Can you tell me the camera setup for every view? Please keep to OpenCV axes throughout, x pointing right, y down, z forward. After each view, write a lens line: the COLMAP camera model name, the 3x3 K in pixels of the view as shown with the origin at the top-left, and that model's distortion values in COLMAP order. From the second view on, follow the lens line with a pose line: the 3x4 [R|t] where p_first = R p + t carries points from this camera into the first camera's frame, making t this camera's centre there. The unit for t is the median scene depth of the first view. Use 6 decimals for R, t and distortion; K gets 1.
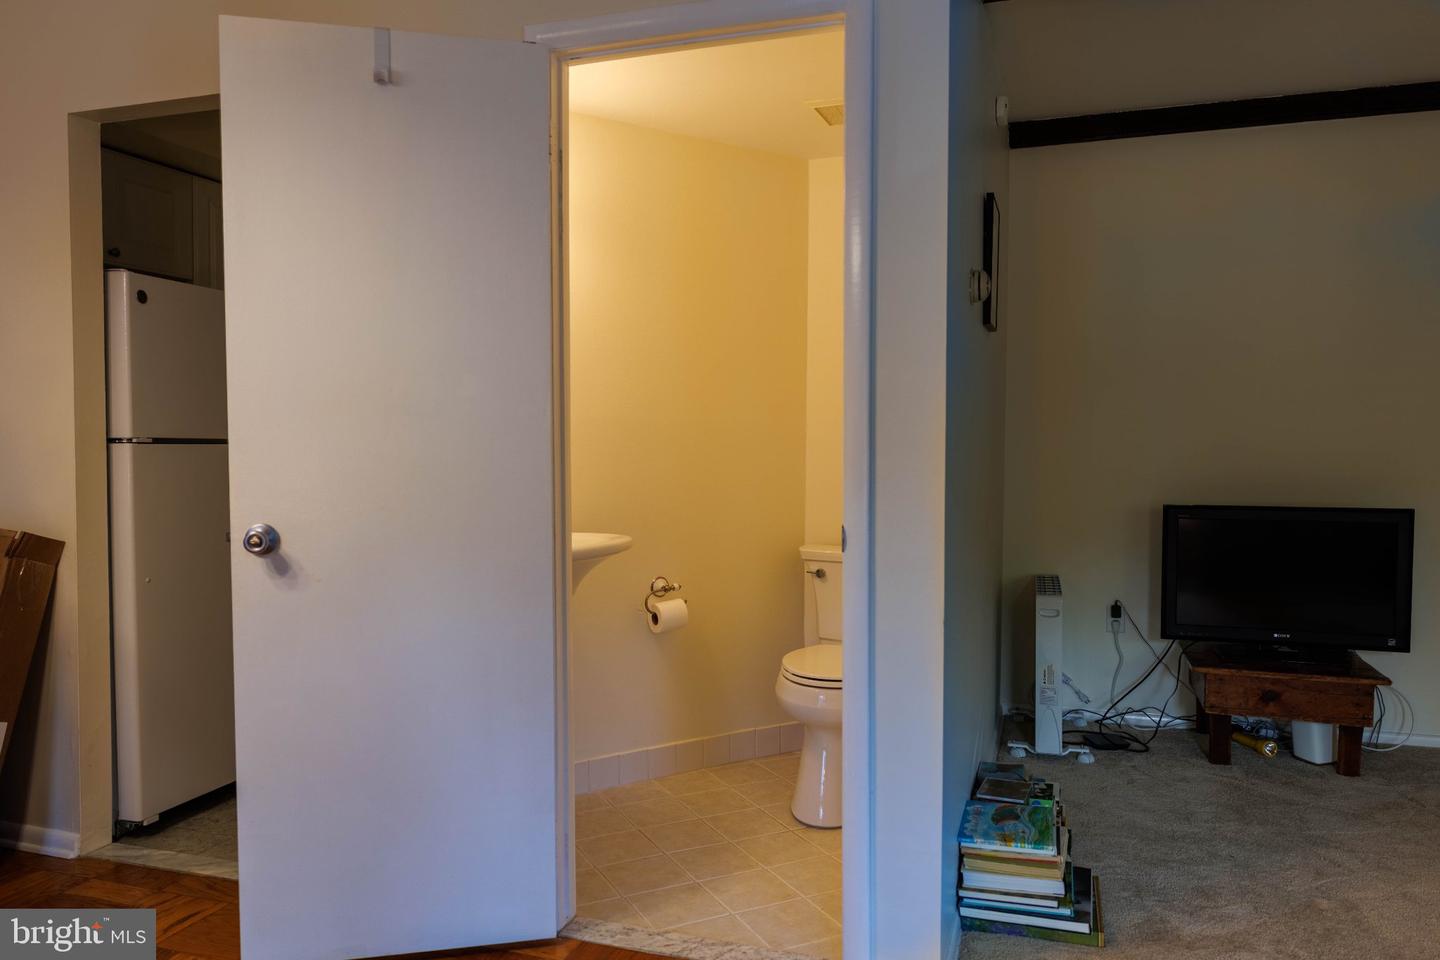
lens RADIAL K [[997.1, 0, 716.9], [0, 997.1, 479.7], [0, 0, 1]] dist [0.009262, -0.006522]
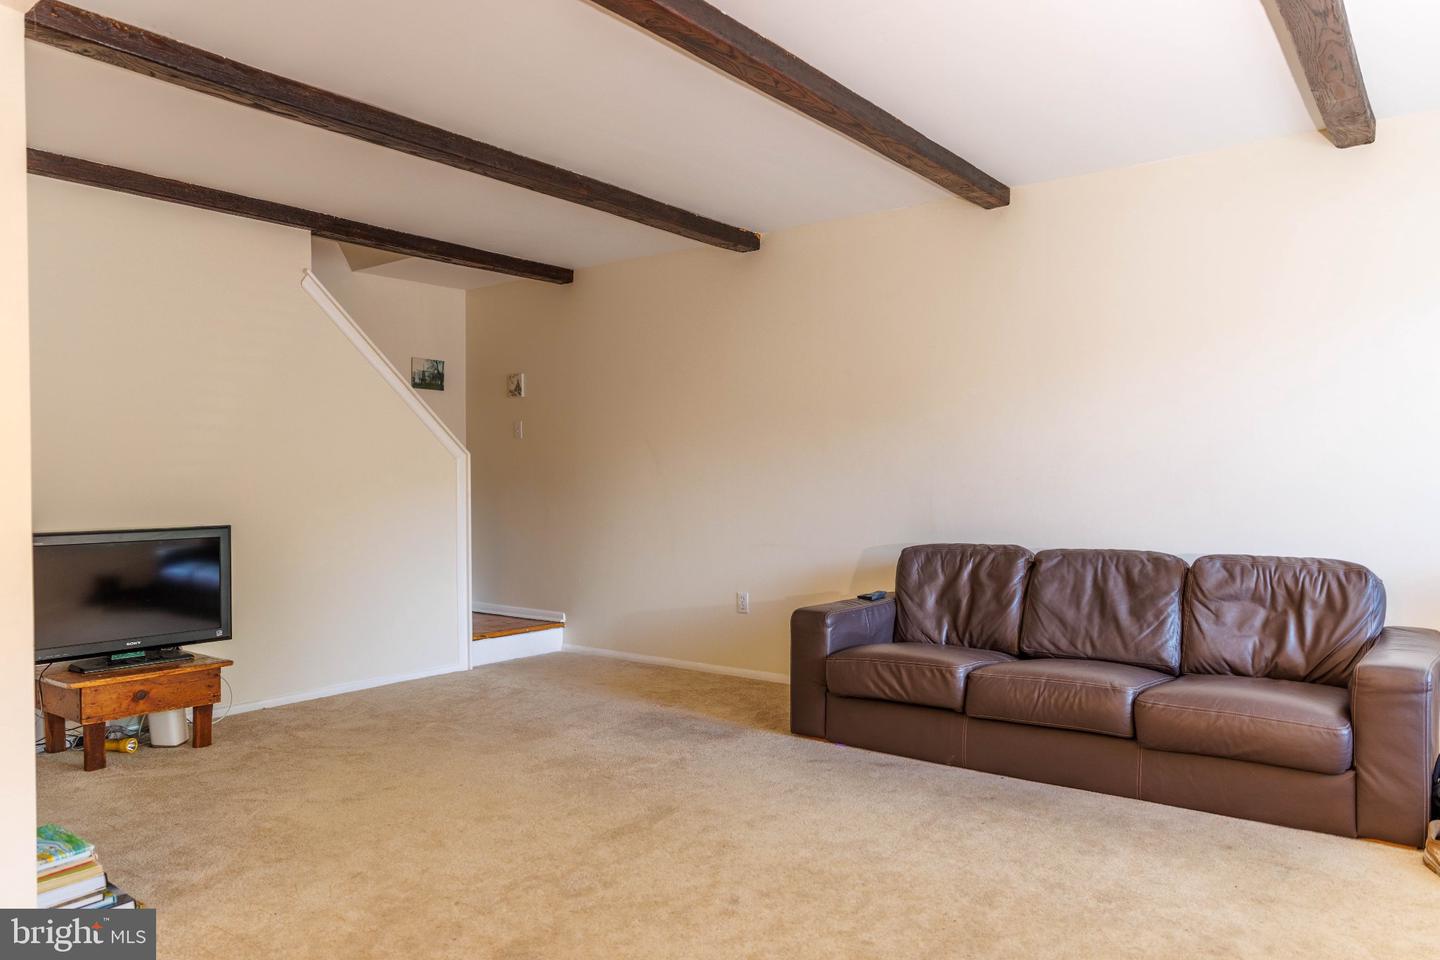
lens RADIAL K [[997.1, 0, 719.5], [0, 997.1, 480.1], [0, 0, 1]] dist [0.009262, -0.006522]
pose [[0.334371, -0.002755, 0.942437, -0.298486], [0.033301, 0.999406, -0.008894, 0.005837], [-0.941853, 0.034358, 0.334264, -0.000288]]
